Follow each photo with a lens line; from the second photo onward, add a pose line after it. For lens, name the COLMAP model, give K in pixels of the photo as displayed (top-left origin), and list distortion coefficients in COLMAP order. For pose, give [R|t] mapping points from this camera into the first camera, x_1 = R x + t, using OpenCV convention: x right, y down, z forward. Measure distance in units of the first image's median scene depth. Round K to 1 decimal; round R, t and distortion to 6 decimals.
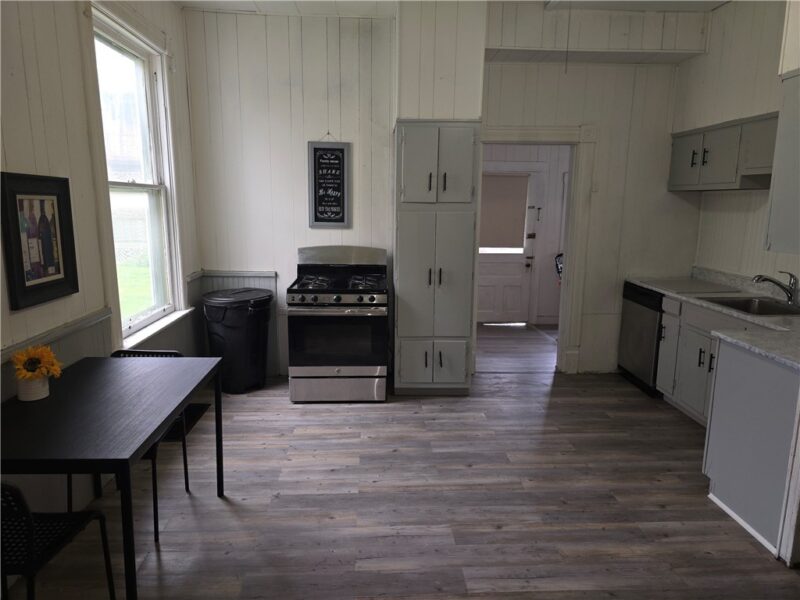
lens RADIAL K [[531.3, 0, 400.0], [0, 531.3, 300.0], [0, 0, 1]] dist [0.000339, -0.002420]
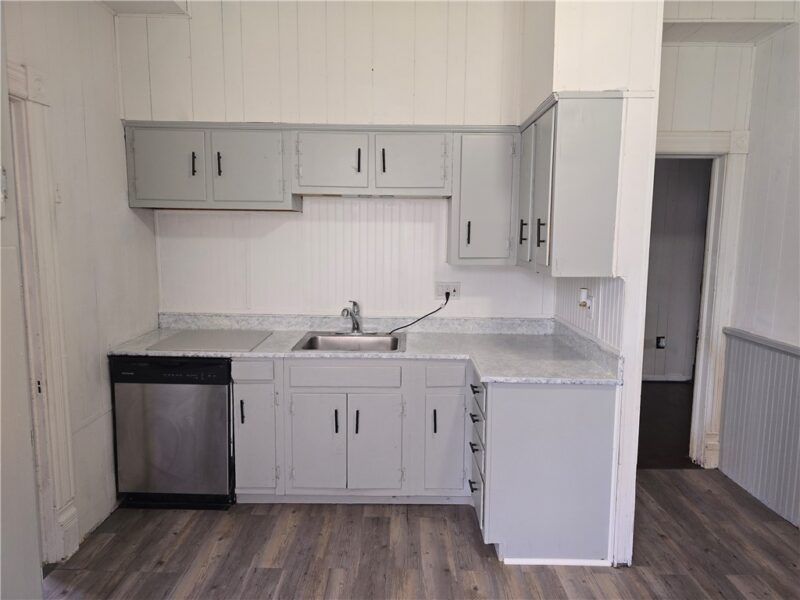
lens RADIAL K [[531.3, 0, 400.0], [0, 531.3, 300.0], [0, 0, 1]] dist [0.000339, -0.002420]
pose [[0.062816, -0.119044, 0.990900, -0.252976], [0.171181, 0.979432, 0.106815, -0.185920], [-0.983235, 0.162914, 0.081902, 1.120828]]
